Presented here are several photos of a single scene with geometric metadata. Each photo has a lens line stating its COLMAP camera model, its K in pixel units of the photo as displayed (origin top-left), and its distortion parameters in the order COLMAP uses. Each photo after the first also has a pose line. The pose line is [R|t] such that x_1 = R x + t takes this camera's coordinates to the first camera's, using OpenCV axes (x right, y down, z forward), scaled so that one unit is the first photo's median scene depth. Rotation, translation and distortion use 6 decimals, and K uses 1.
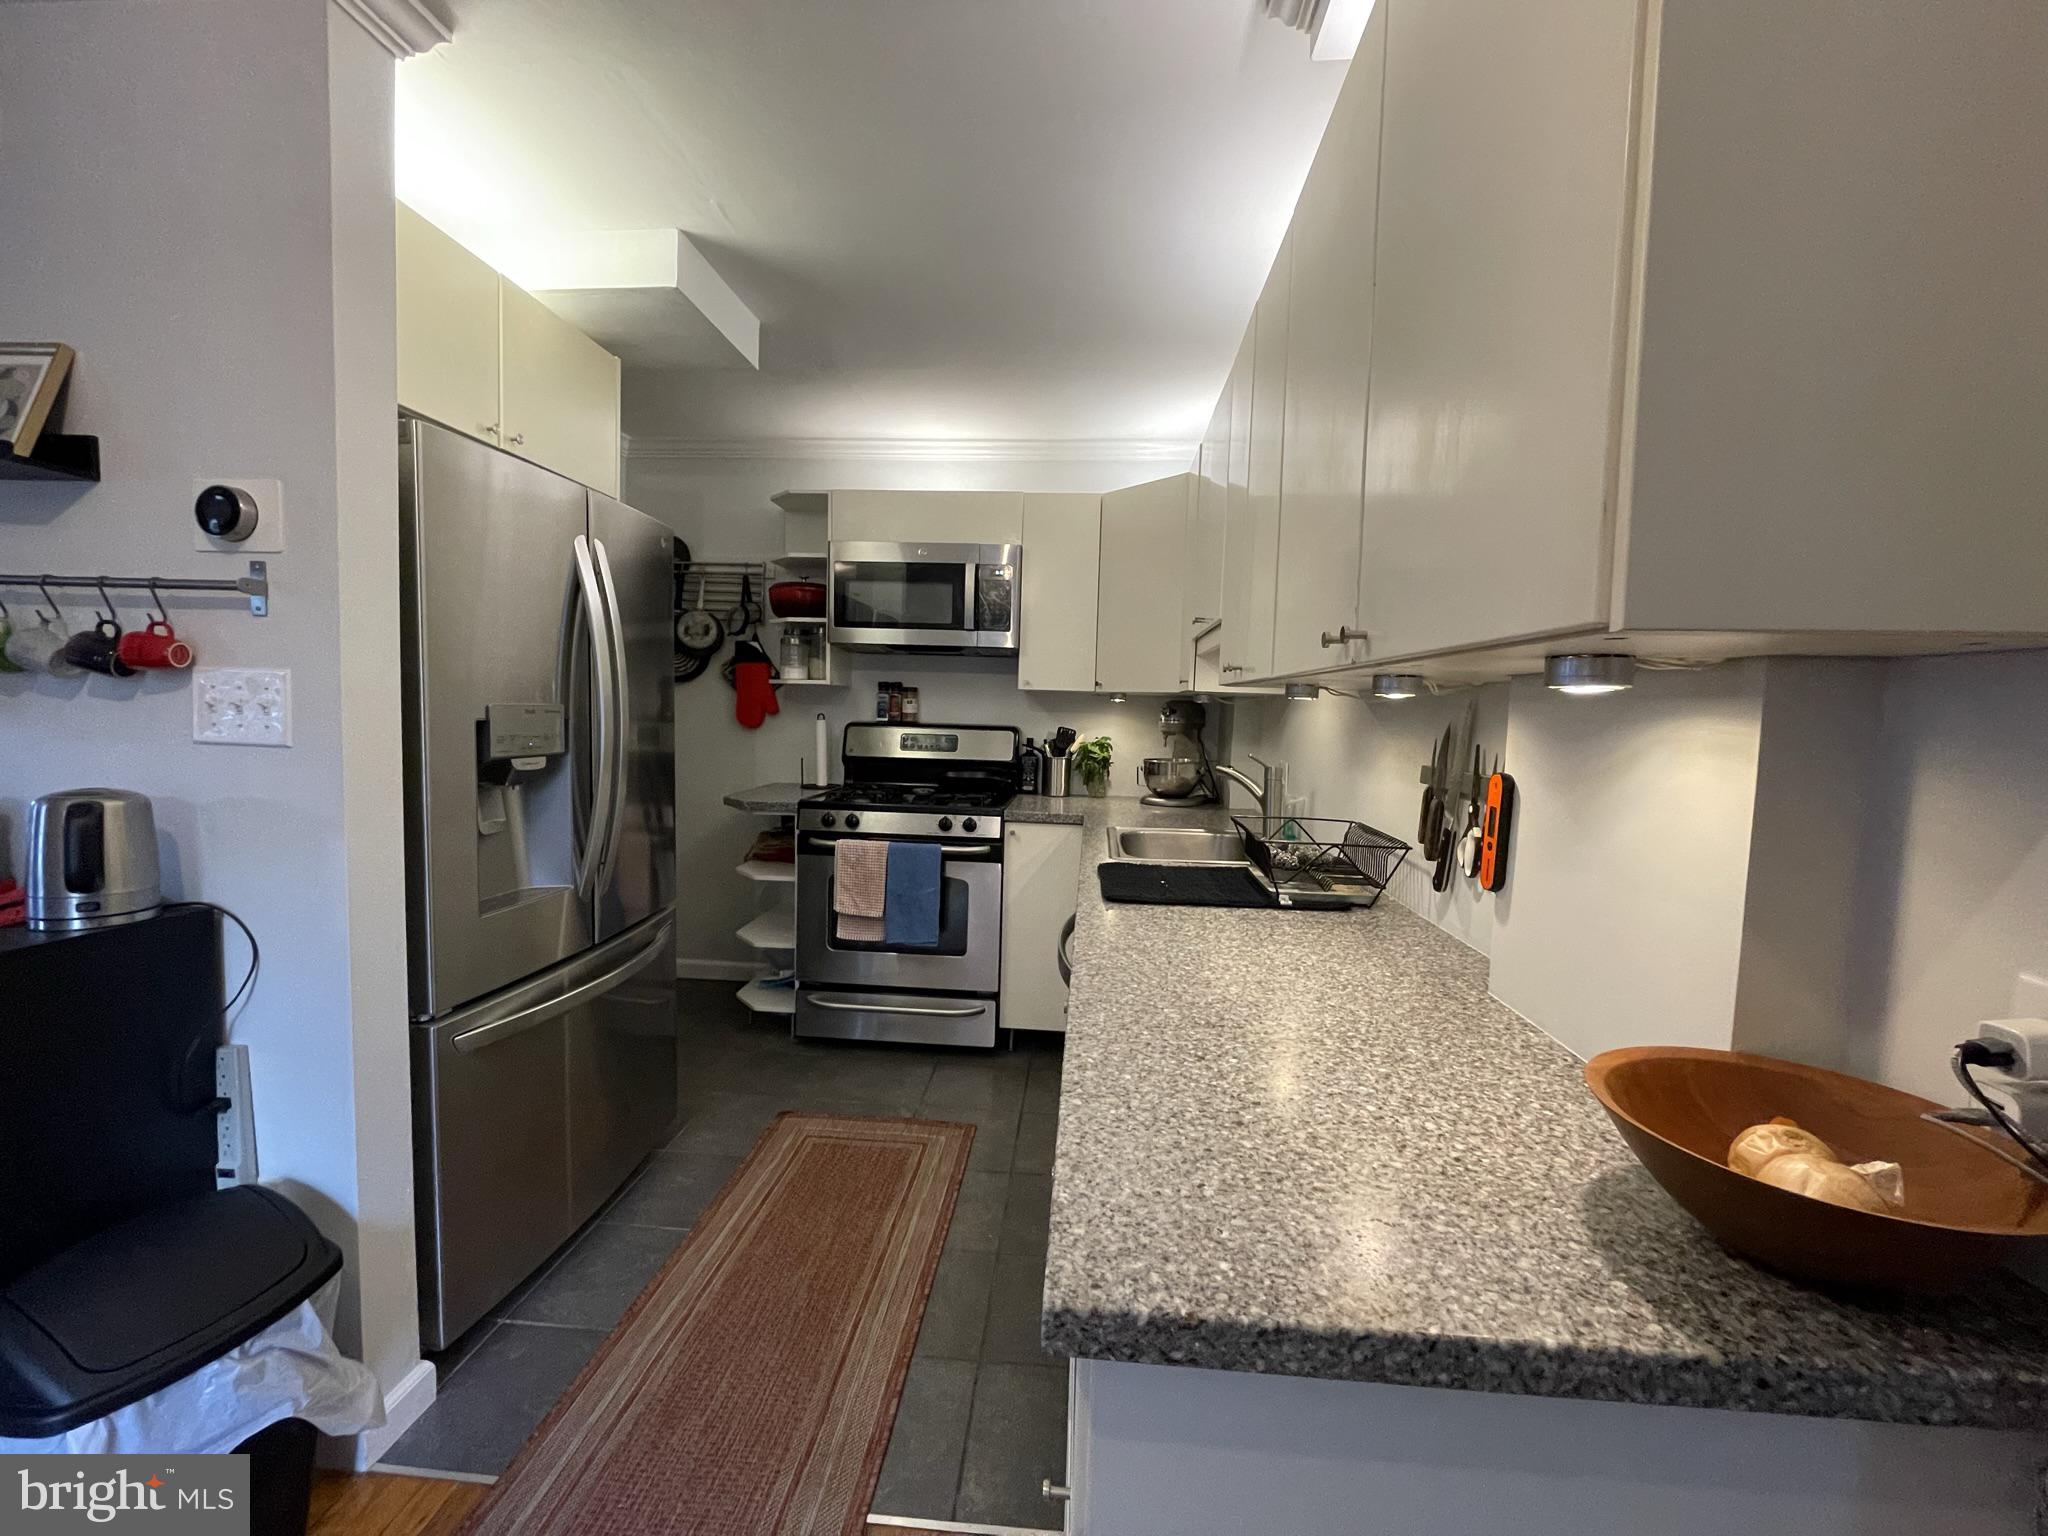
lens RADIAL K [[832.0, 0, 1027.4], [0, 832.0, 765.2], [0, 0, 1]] dist [-0.002088, -0.000791]
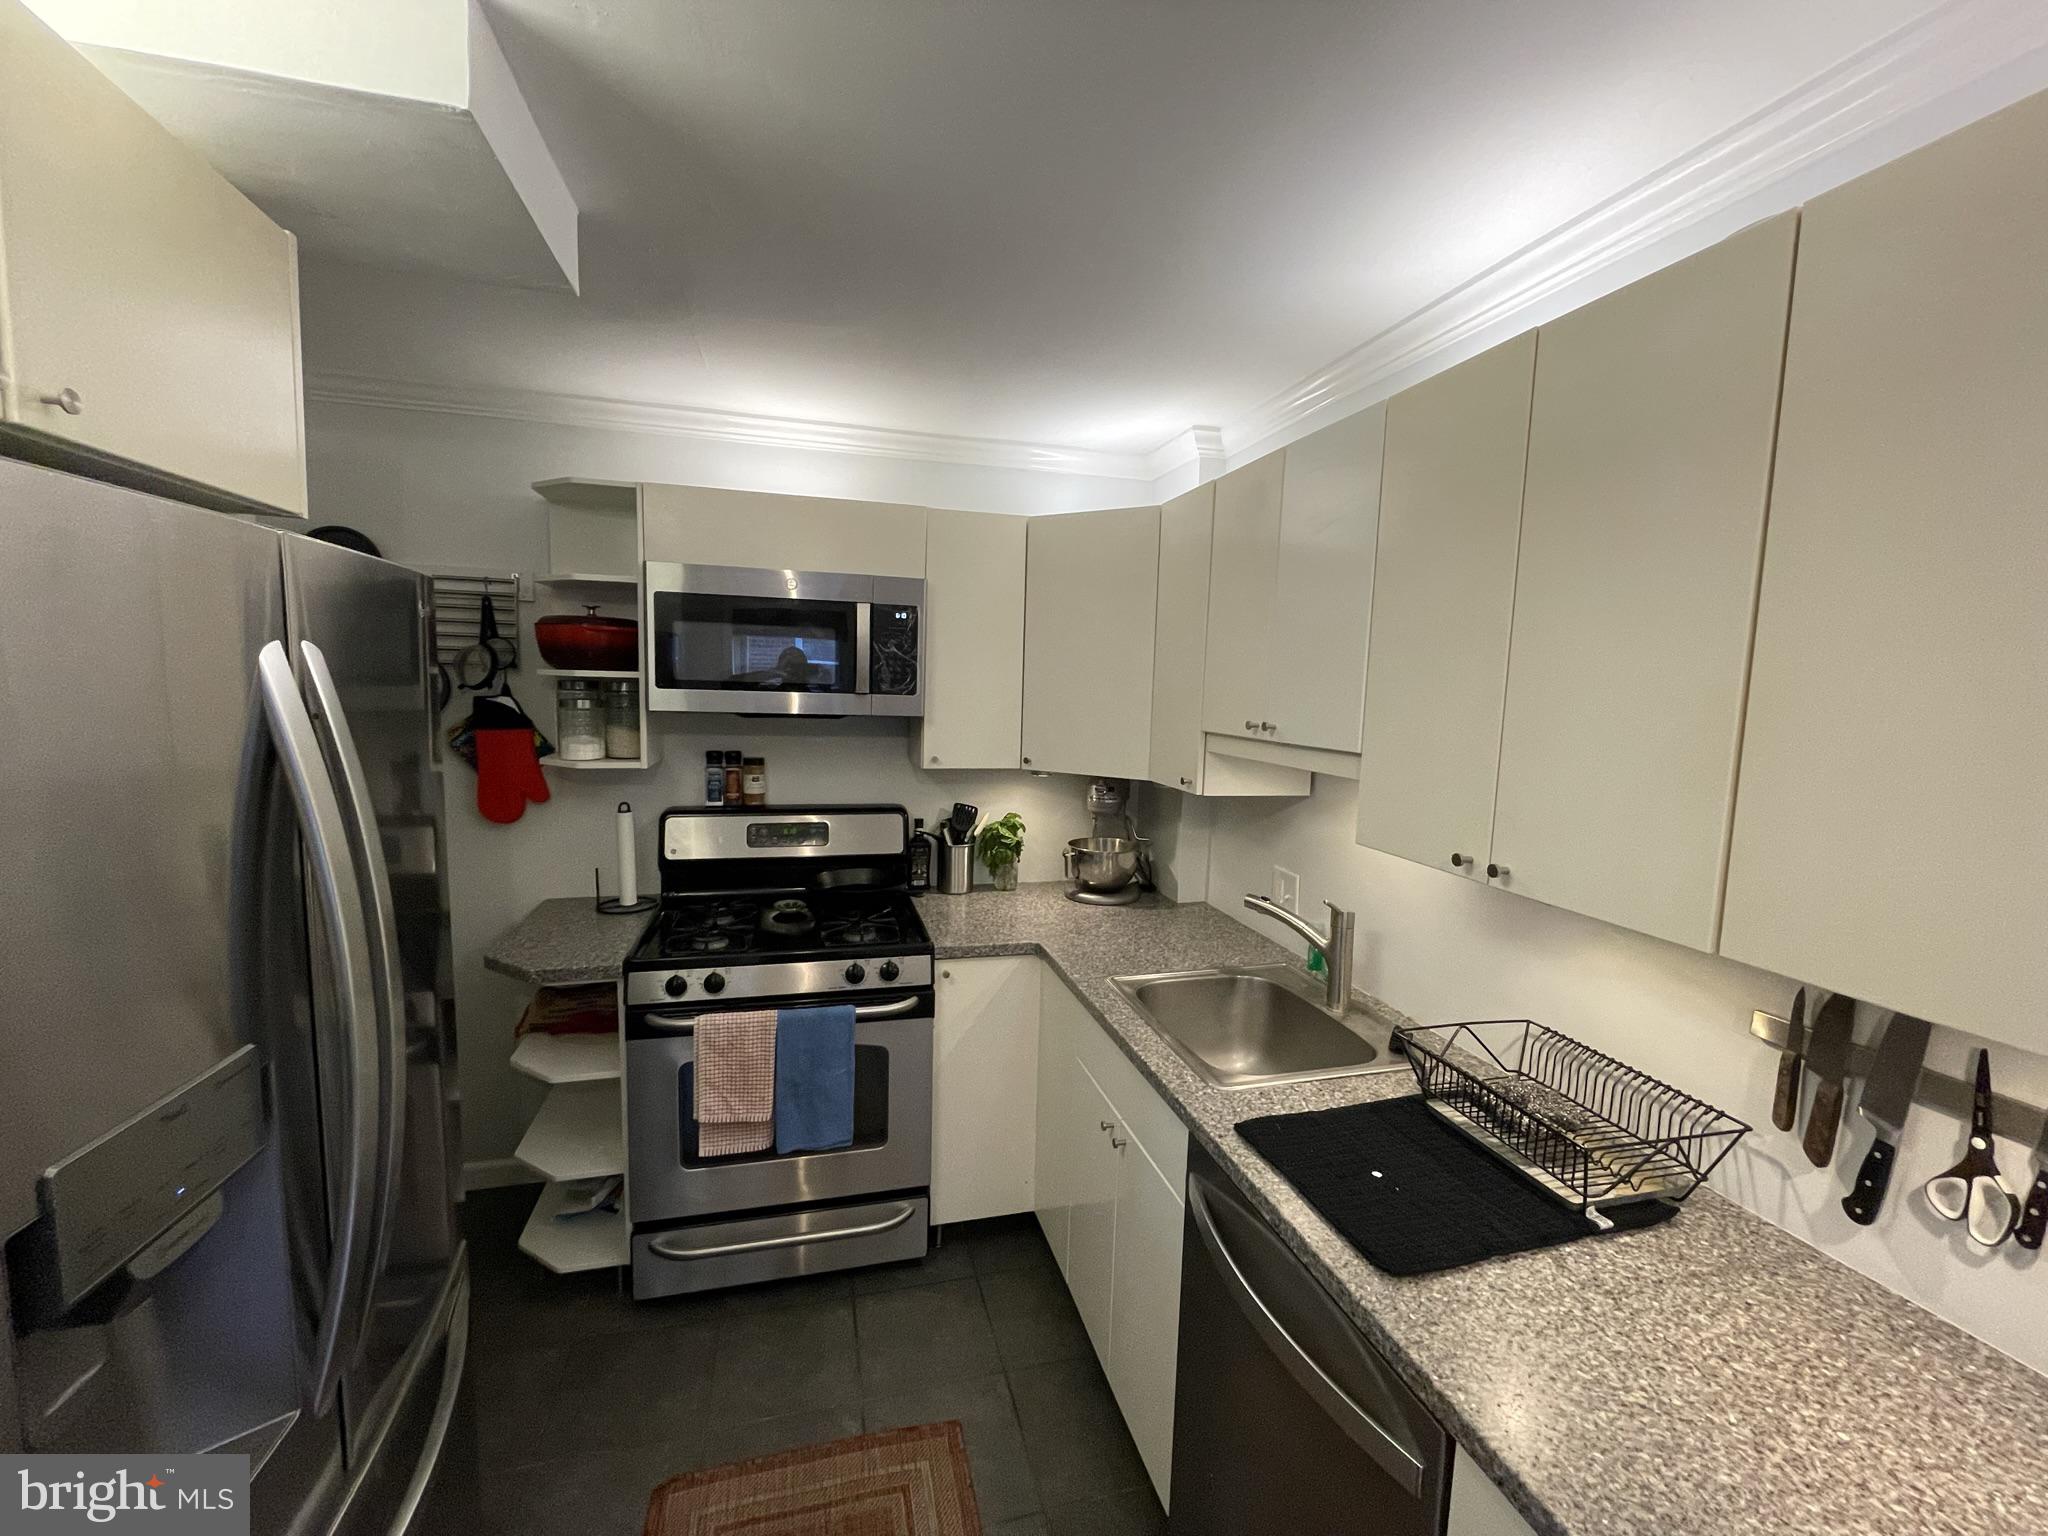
lens RADIAL K [[832.0, 0, 1029.3], [0, 832.0, 768.0], [0, 0, 1]] dist [-0.002088, -0.000791]
pose [[0.941806, -0.035629, 0.334264, -0.171554], [0.021930, 0.998761, 0.044668, -0.122165], [-0.335441, -0.034738, 0.941420, 0.249926]]
